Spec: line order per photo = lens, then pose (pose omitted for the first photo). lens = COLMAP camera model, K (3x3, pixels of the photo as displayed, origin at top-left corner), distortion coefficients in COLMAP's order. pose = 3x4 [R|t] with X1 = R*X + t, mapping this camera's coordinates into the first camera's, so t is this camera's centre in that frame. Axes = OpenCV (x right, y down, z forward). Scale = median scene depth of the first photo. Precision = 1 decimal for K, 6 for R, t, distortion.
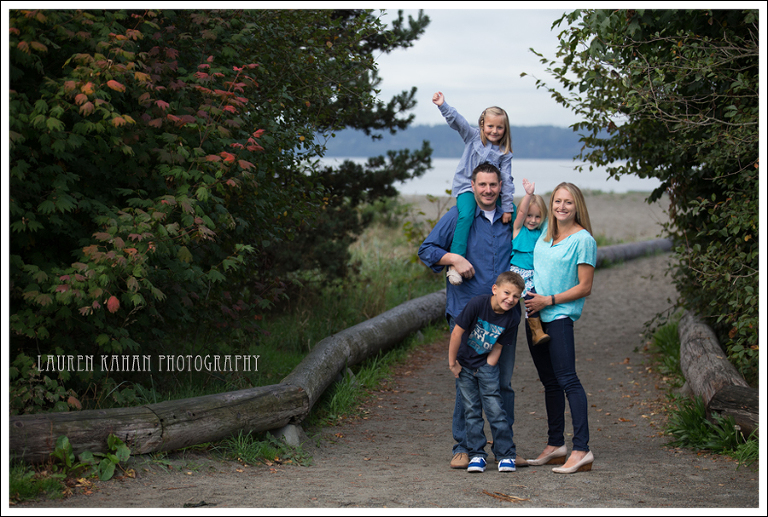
lens RADIAL K [[2400.4, 0, 381.3], [0, 2400.4, 256.0], [0, 0, 1]] dist [-0.089392, 0.000000]
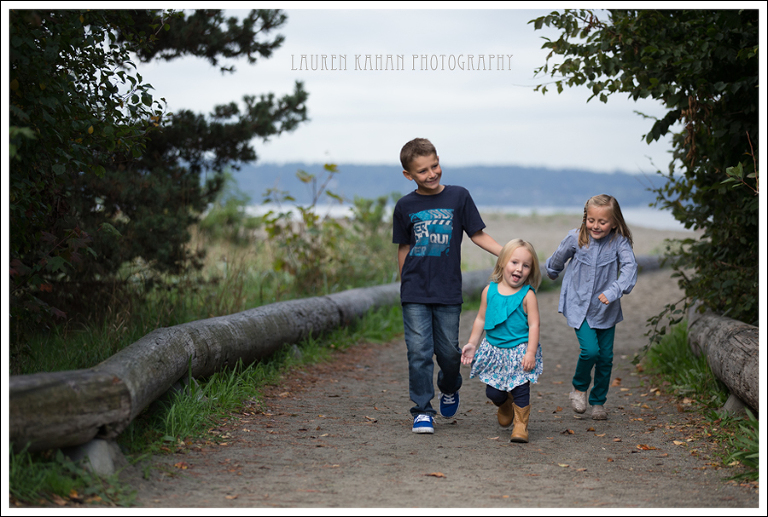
lens RADIAL K [[2864.7, 0, 389.6], [0, 2864.7, 259.5], [0, 0, 1]] dist [0.289867, 0.000000]
pose [[0.997976, 0.000868, 0.063591, -0.008543], [0.001533, 0.999288, -0.037688, 0.038162], [-0.063578, 0.037709, 0.997264, 0.215944]]
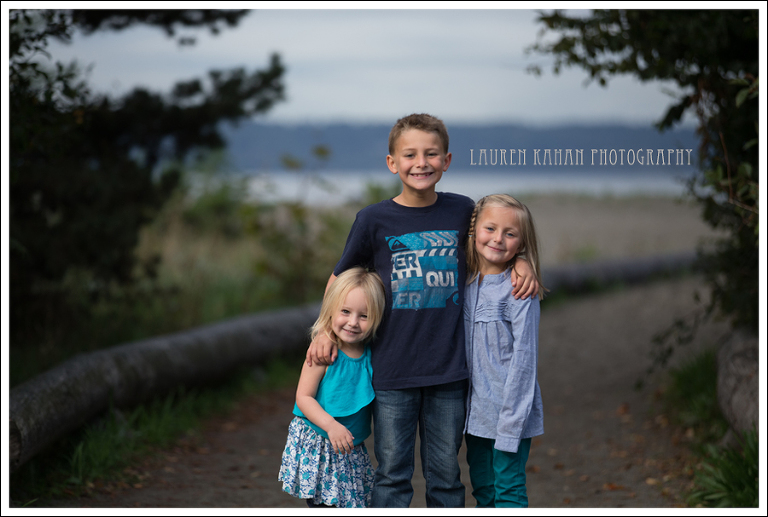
lens RADIAL K [[3773.1, 0, 383.5], [0, 3773.1, 260.1], [0, 0, 1]] dist [0.962751, 0.000000]
pose [[0.999433, -0.006491, 0.033025, 0.016392], [0.007519, 0.999488, -0.031086, 0.034406], [-0.032807, 0.031317, 0.998971, 0.108191]]
